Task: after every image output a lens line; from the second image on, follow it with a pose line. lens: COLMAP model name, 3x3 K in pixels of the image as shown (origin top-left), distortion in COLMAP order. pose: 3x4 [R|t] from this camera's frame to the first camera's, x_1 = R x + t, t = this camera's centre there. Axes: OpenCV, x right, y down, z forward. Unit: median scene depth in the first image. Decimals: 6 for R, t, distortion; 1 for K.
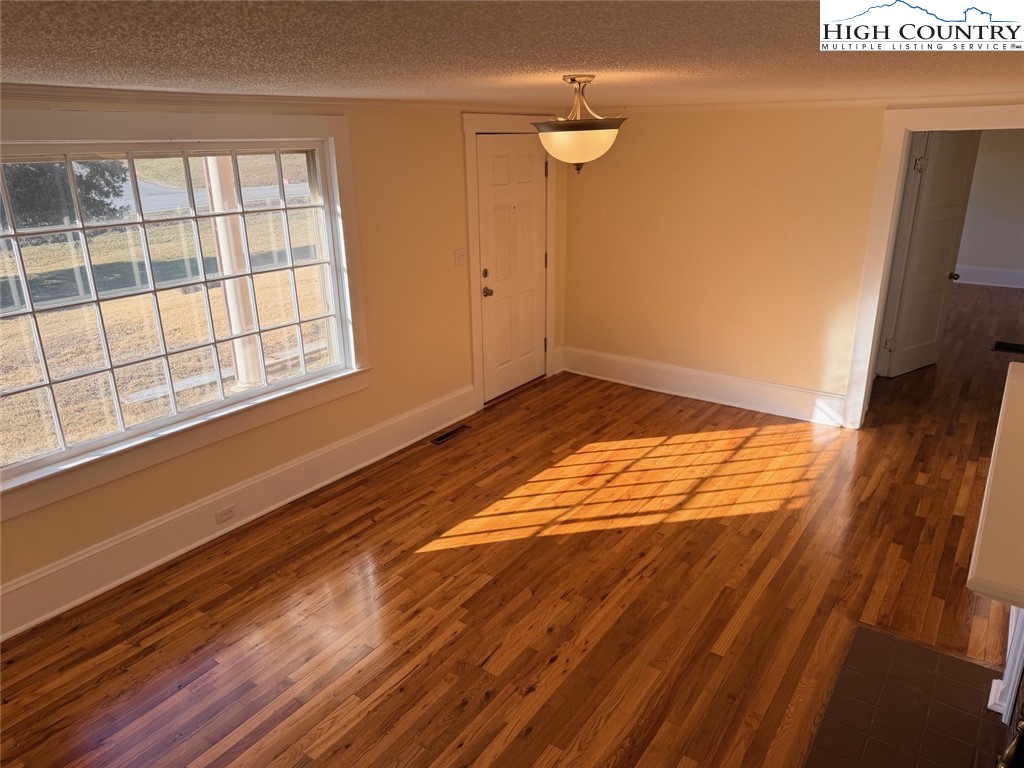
lens RADIAL K [[716.2, 0, 507.3], [0, 716.2, 380.1], [0, 0, 1]] dist [0.067348, -0.079735]
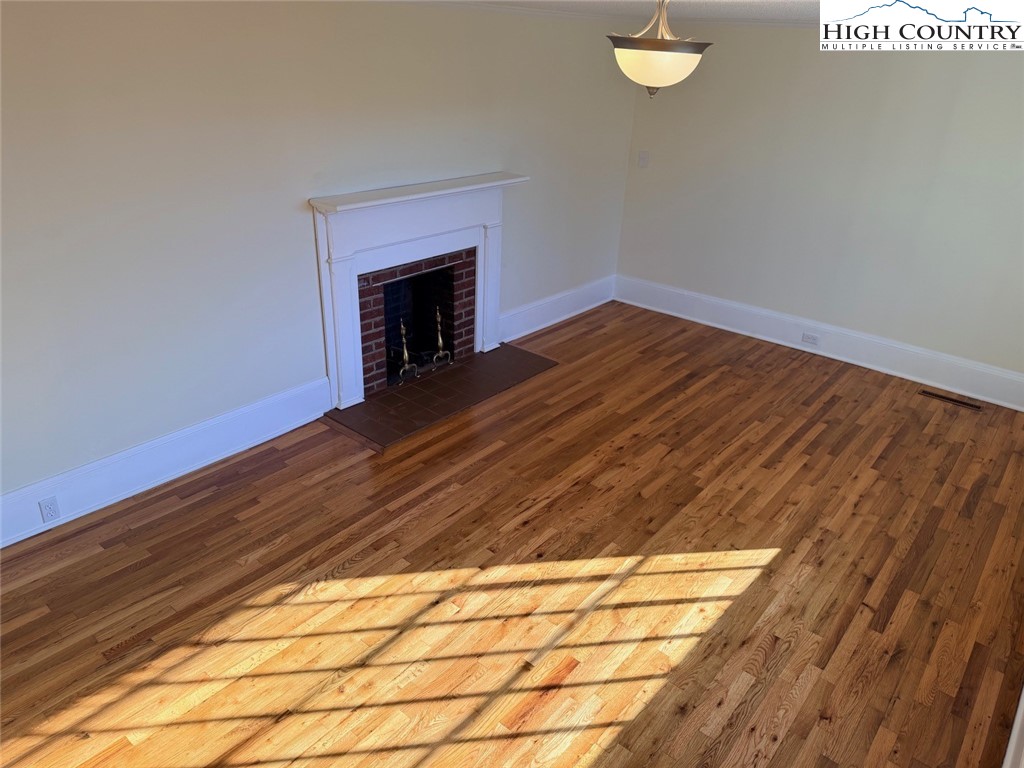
lens RADIAL K [[716.2, 0, 507.3], [0, 716.2, 380.1], [0, 0, 1]] dist [0.067348, -0.079735]
pose [[-0.996518, -0.055480, 0.062246, 0.148702], [0.001934, 0.730938, 0.682441, -0.484361], [-0.083360, 0.680185, -0.728285, 1.422527]]
